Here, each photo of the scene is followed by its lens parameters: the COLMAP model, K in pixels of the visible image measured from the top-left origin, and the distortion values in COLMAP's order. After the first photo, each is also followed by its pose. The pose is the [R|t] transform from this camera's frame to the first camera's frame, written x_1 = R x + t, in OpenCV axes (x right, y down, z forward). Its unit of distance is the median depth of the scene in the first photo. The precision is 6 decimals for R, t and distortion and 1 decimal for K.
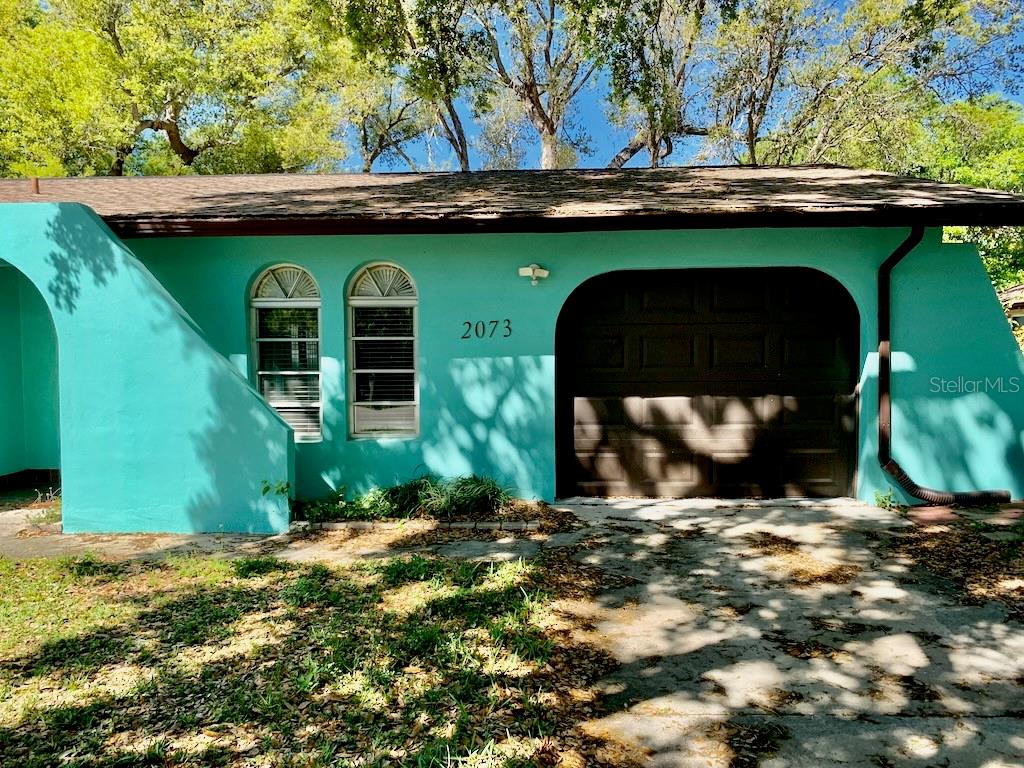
lens RADIAL K [[775.5, 0, 511.6], [0, 775.5, 389.5], [0, 0, 1]] dist [0.017814, -0.006563]
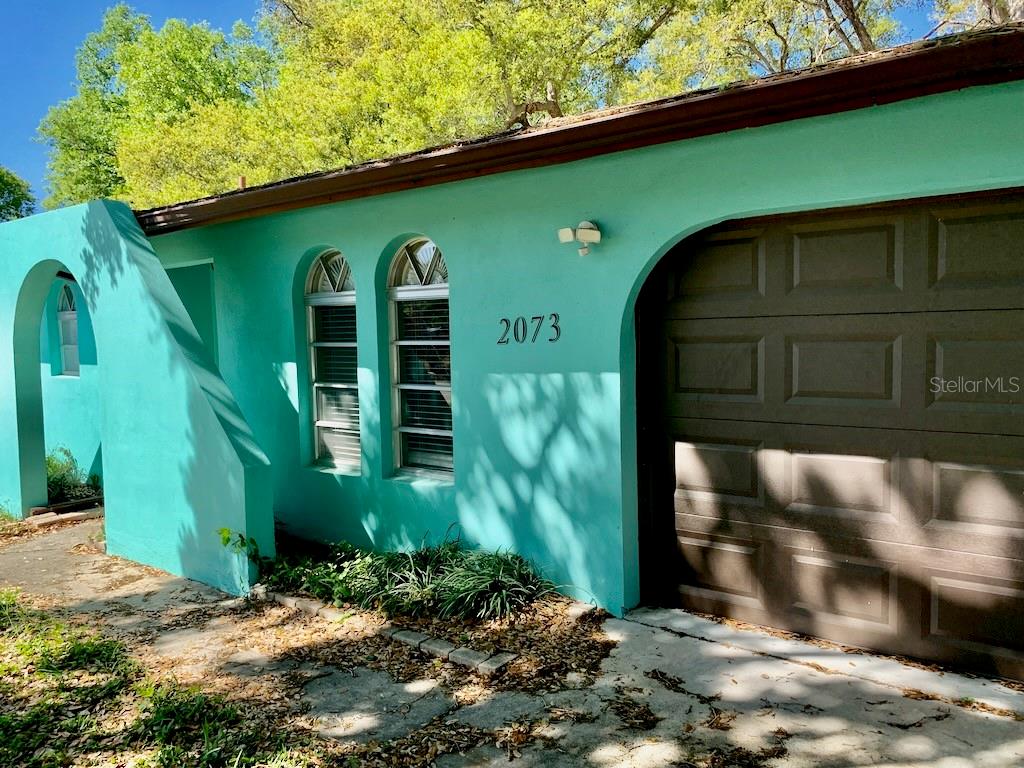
lens RADIAL K [[793.4, 0, 533.3], [0, 793.4, 386.0], [0, 0, 1]] dist [0.000057, -0.006179]
pose [[0.824330, 0.033160, -0.565137, 0.338315], [-0.022057, 0.999406, 0.026467, -0.047720], [0.565680, -0.009352, 0.824572, 0.451614]]
